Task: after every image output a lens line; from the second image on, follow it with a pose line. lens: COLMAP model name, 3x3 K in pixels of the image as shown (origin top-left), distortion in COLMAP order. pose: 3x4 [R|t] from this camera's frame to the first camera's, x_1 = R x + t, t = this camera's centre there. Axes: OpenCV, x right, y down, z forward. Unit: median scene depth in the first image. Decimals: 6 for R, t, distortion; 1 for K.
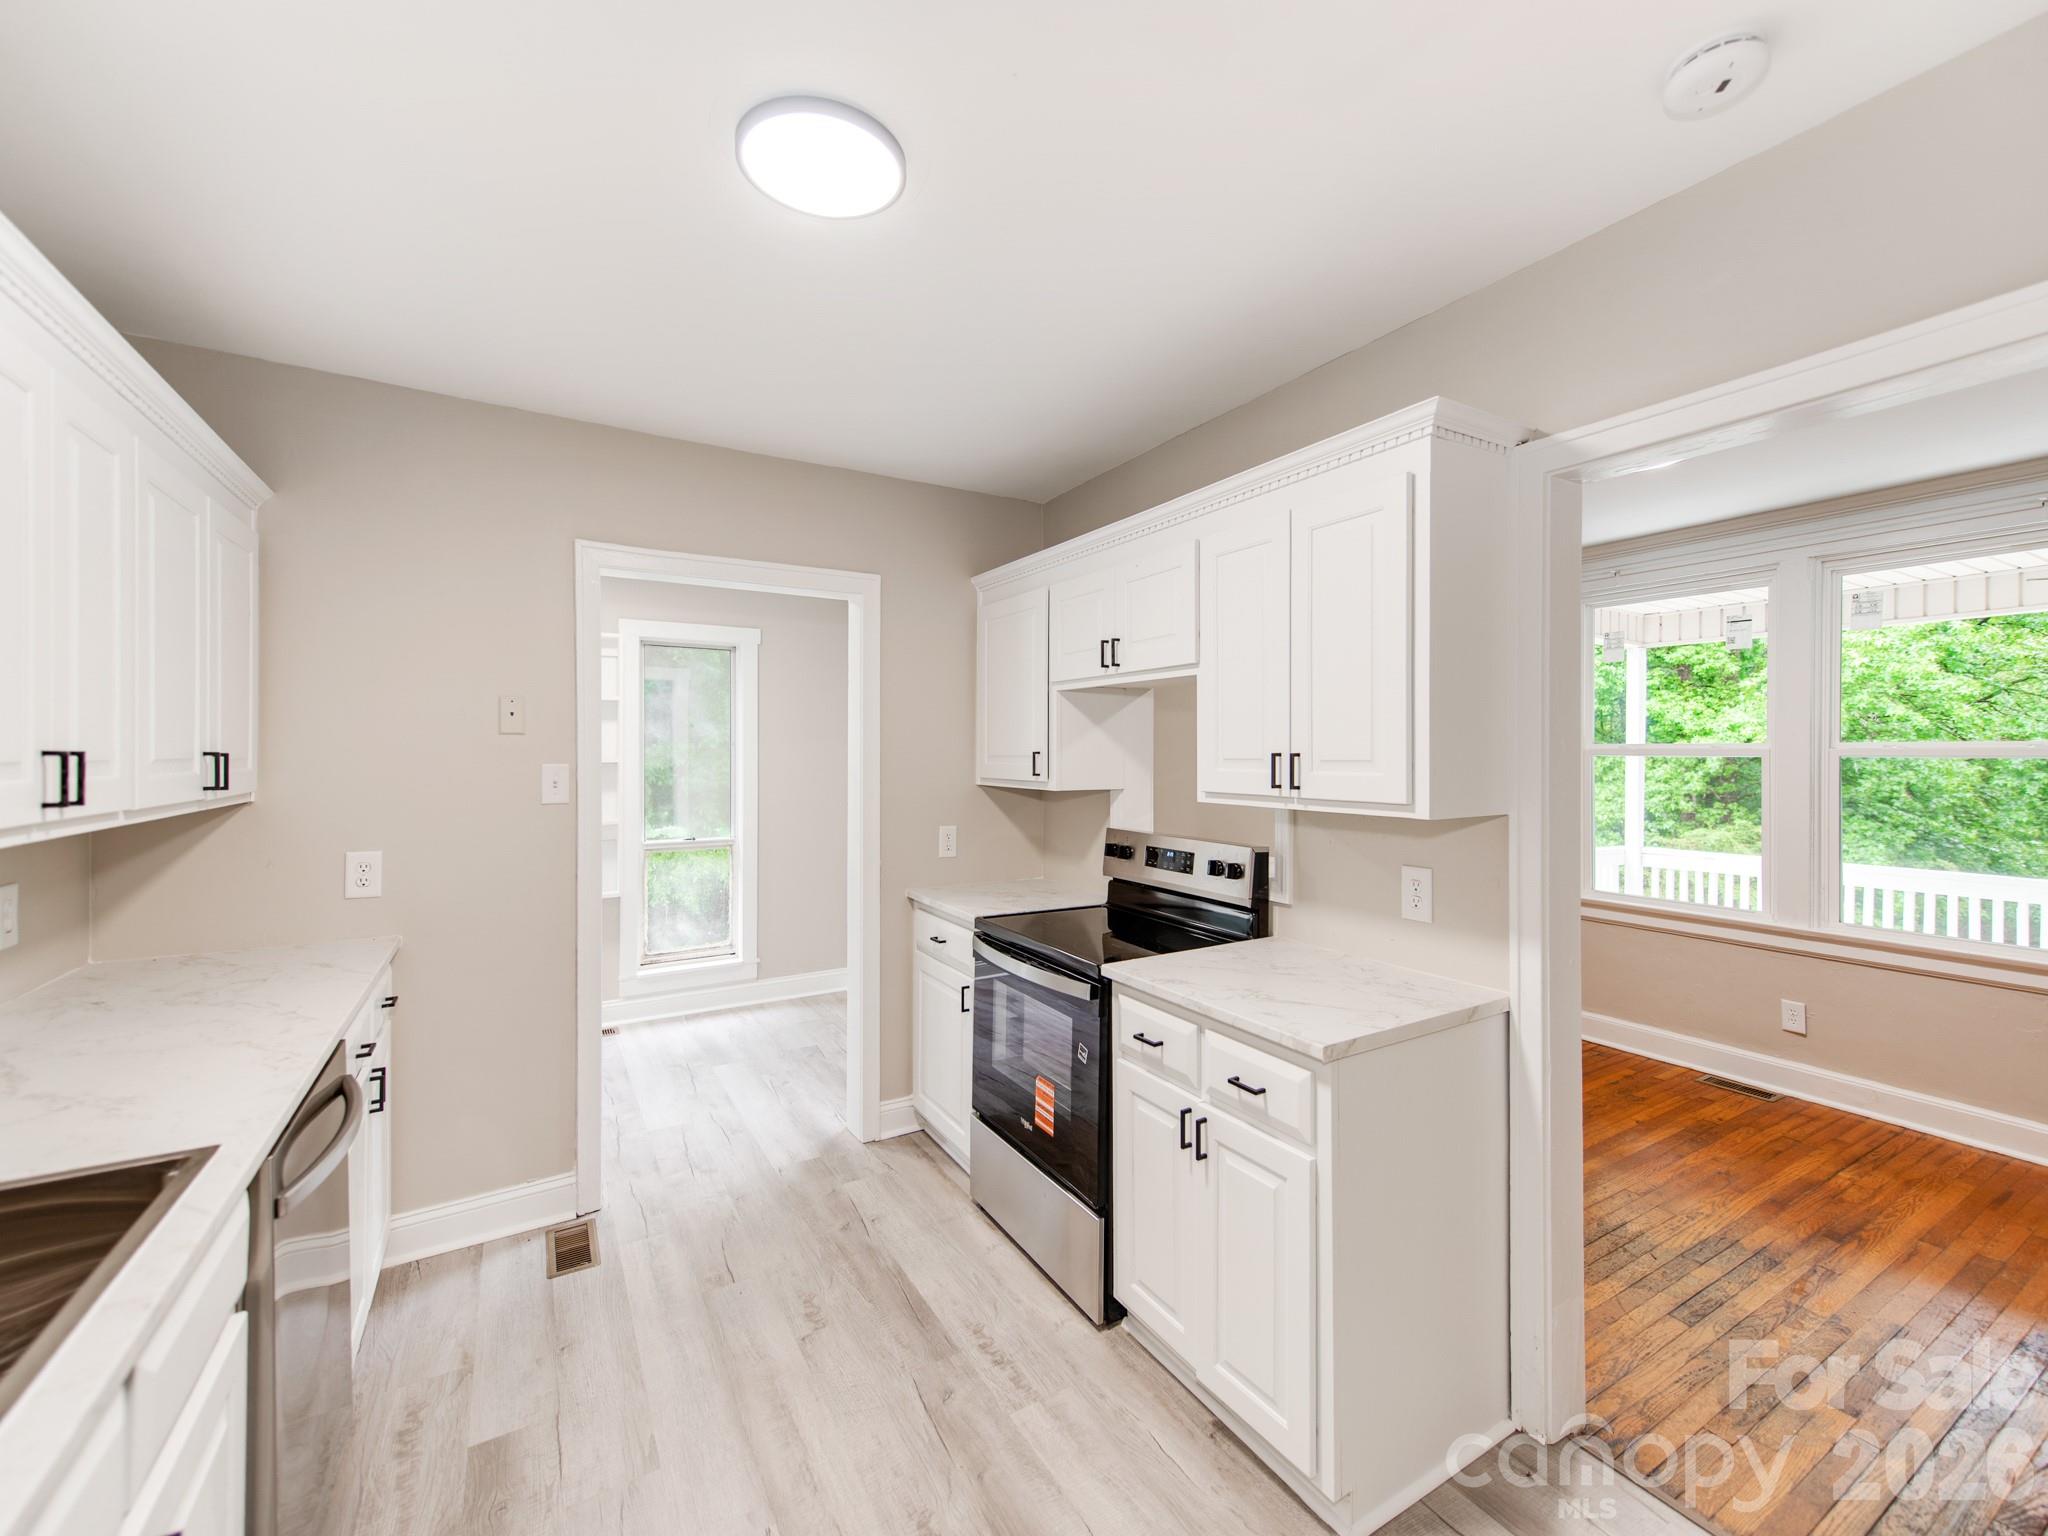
lens RADIAL K [[842.5, 0, 1030.6], [0, 842.5, 758.1], [0, 0, 1]] dist [0.025933, -0.004236]
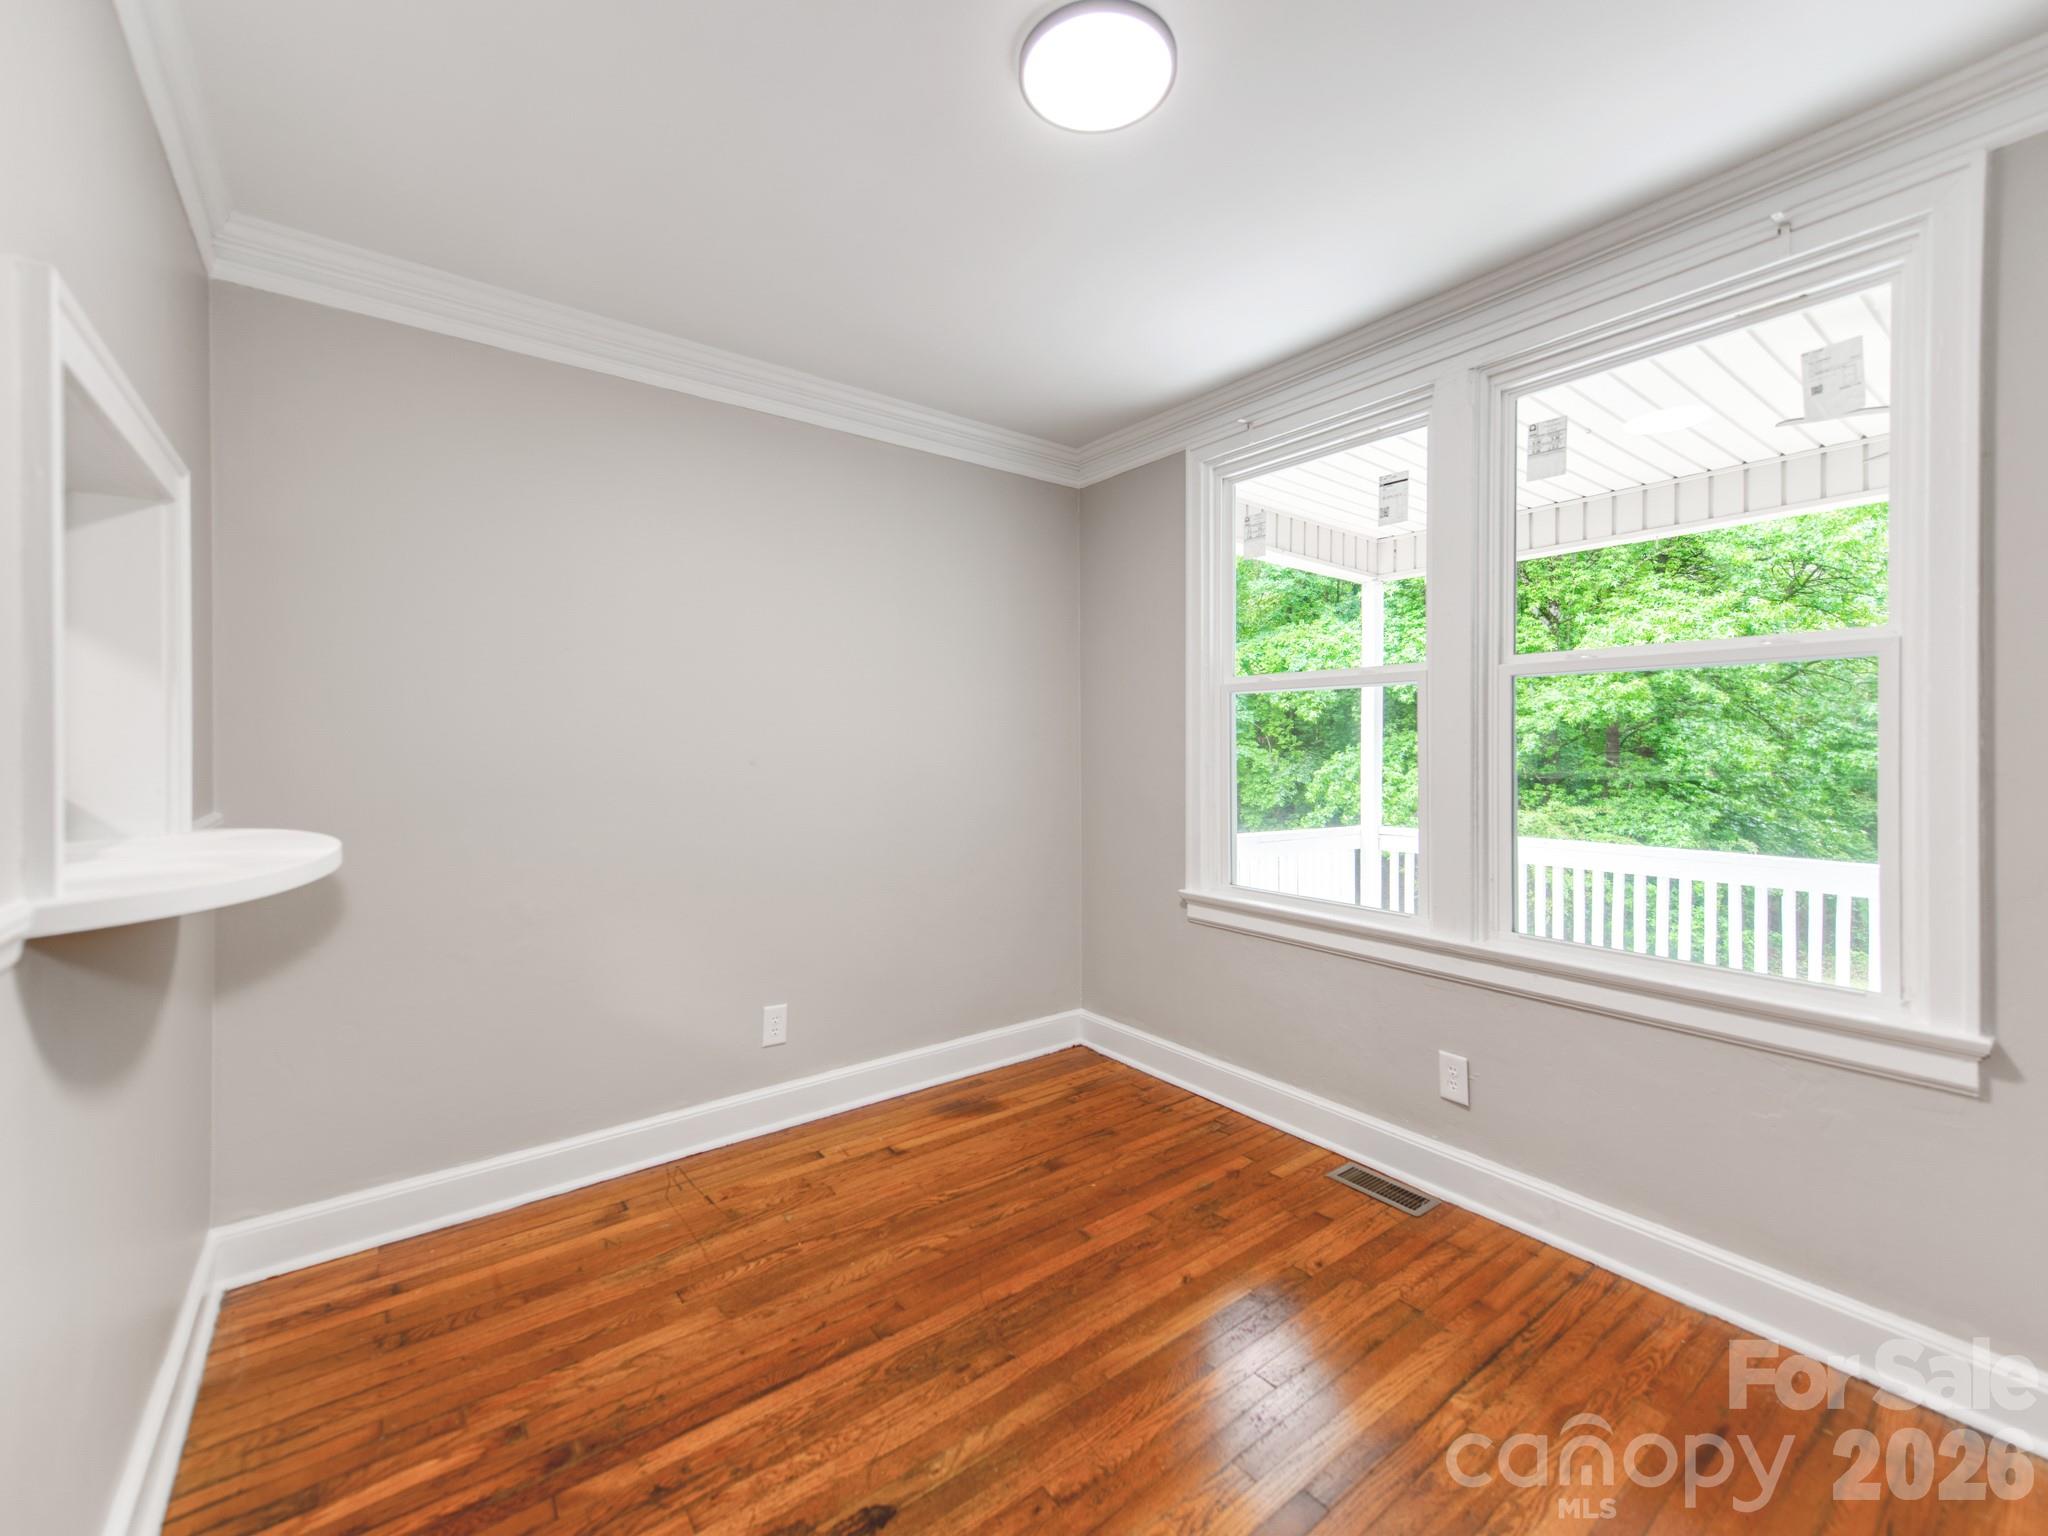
lens RADIAL K [[842.5, 0, 1012.9], [0, 842.5, 748.1], [0, 0, 1]] dist [0.025933, -0.004236]
pose [[0.995418, -0.002908, 0.095577, 0.131209], [0.003220, 0.999990, -0.003105, 0.013903], [-0.095567, 0.003399, 0.995417, 0.103222]]
